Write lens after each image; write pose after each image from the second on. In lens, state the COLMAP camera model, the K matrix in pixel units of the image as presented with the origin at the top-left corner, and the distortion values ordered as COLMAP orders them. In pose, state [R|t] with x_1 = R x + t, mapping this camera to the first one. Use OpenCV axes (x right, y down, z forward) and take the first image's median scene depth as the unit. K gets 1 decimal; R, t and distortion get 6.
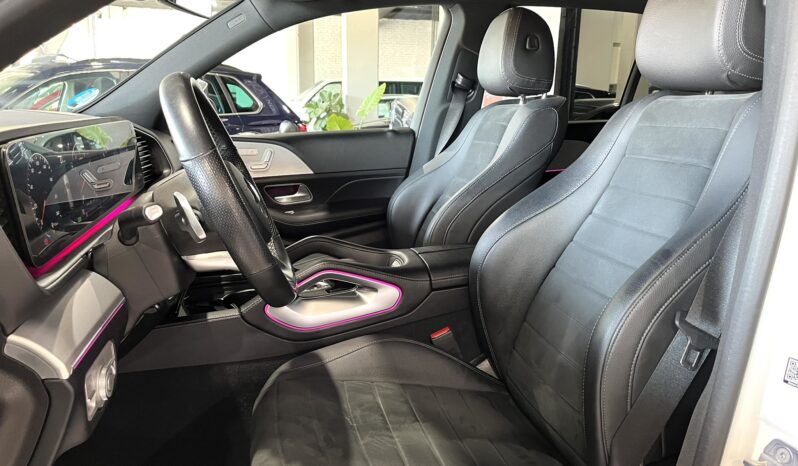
lens RADIAL K [[604.3, 0, 393.6], [0, 604.3, 244.4], [0, 0, 1]] dist [0.057059, -0.082655]
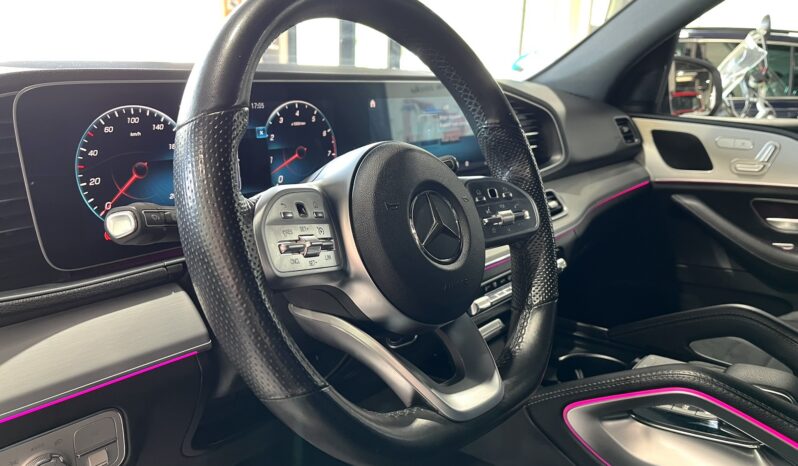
lens RADIAL K [[604.3, 0, 404.2], [0, 604.3, 234.9], [0, 0, 1]] dist [0.057059, -0.082655]
pose [[0.620168, 0.208361, -0.756292, 0.059816], [-0.198728, 0.974362, 0.105480, -0.054901], [0.758880, 0.084881, 0.645676, 0.312372]]
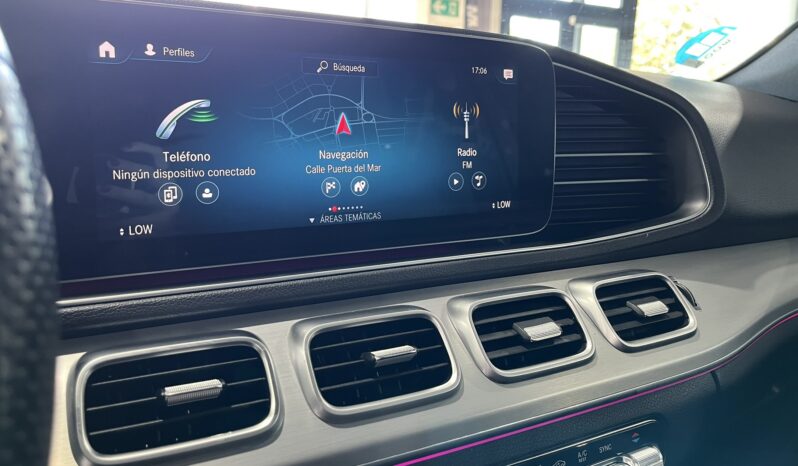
lens RADIAL K [[604.3, 0, 402.6], [0, 604.3, 200.6], [0, 0, 1]] dist [0.057059, -0.082655]
pose [[0.275418, 0.148286, -0.949819, -0.070228], [-0.248714, 0.965383, 0.078597, -0.083954], [0.928594, 0.214587, 0.302765, 0.570429]]
